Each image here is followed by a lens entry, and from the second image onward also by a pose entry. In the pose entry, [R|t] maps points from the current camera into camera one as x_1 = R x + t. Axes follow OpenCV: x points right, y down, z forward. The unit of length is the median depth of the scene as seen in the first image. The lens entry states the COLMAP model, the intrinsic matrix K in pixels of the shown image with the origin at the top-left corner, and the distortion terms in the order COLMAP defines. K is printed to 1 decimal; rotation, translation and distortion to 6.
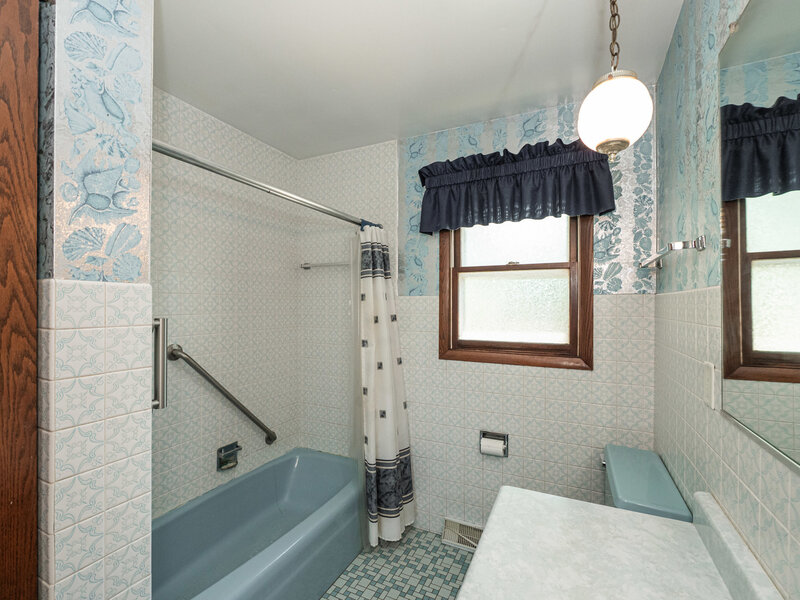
lens RADIAL K [[373.4, 0, 386.7], [0, 373.4, 303.7], [0, 0, 1]] dist [-0.001414, -0.000275]
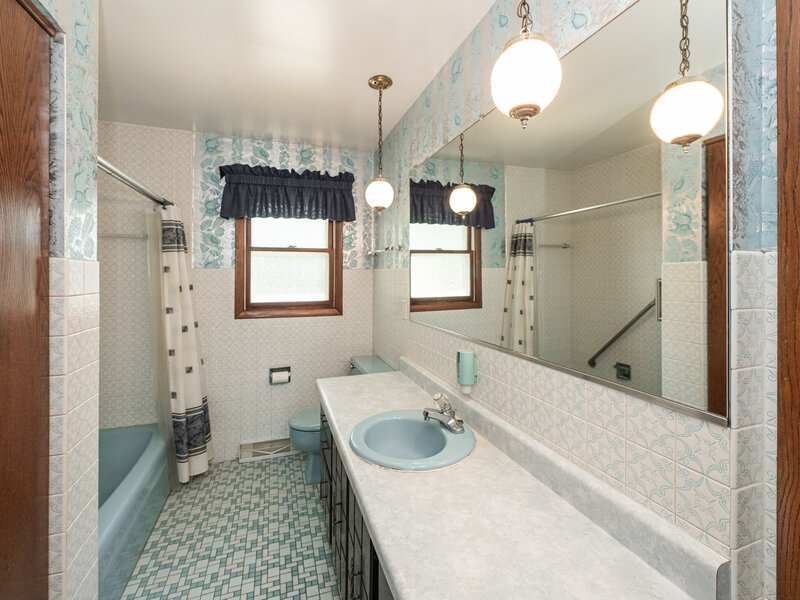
lens RADIAL K [[363.1, 0, 401.4], [0, 363.1, 276.6], [0, 0, 1]] dist [-0.000313, -0.000103]
pose [[0.701352, -0.005766, 0.712792, -0.360425], [0.000088, 0.999968, 0.008003, -0.004468], [-0.712815, -0.005550, 0.701330, -0.271473]]
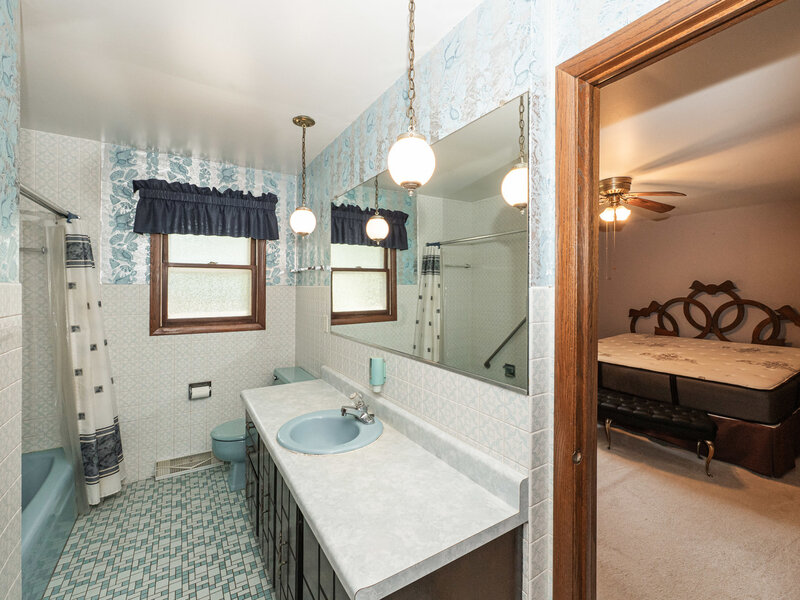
lens RADIAL K [[355.3, 0, 402.7], [0, 355.3, 292.0], [0, 0, 1]] dist [-0.000223, -0.000629]
pose [[0.530496, -0.010791, 0.847619, -0.441519], [-0.005148, 0.999860, 0.015951, -0.021371], [-0.847672, -0.012825, 0.530366, -0.354917]]
